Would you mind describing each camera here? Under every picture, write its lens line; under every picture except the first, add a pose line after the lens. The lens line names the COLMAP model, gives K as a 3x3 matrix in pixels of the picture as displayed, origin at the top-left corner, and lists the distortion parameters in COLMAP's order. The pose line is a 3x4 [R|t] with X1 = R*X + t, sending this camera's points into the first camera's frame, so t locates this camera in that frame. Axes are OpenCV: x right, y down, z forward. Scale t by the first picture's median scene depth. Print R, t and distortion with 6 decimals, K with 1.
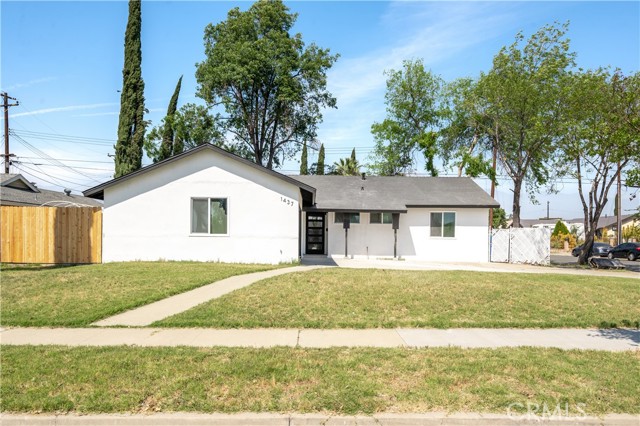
lens RADIAL K [[407.2, 0, 320.0], [0, 407.2, 213.0], [0, 0, 1]] dist [0.000053, -0.000010]
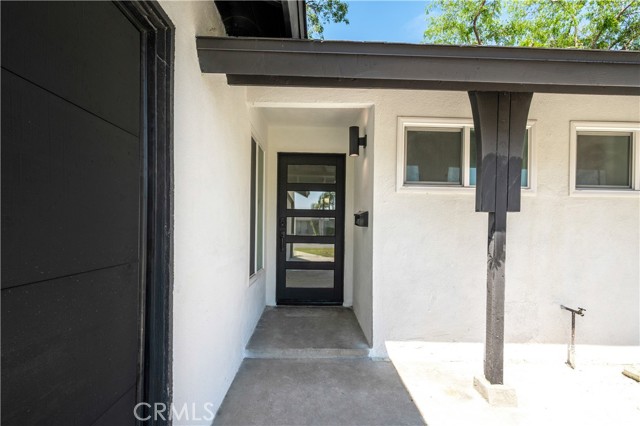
lens RADIAL K [[293.5, 0, 320.0], [0, 293.5, 213.0], [0, 0, 1]] dist [-0.000017, -0.000008]
pose [[0.999950, 0.000610, 0.009974, -0.007442], [-0.000736, 0.999920, 0.012596, 0.035818], [-0.009966, -0.012603, 0.999871, 0.853999]]
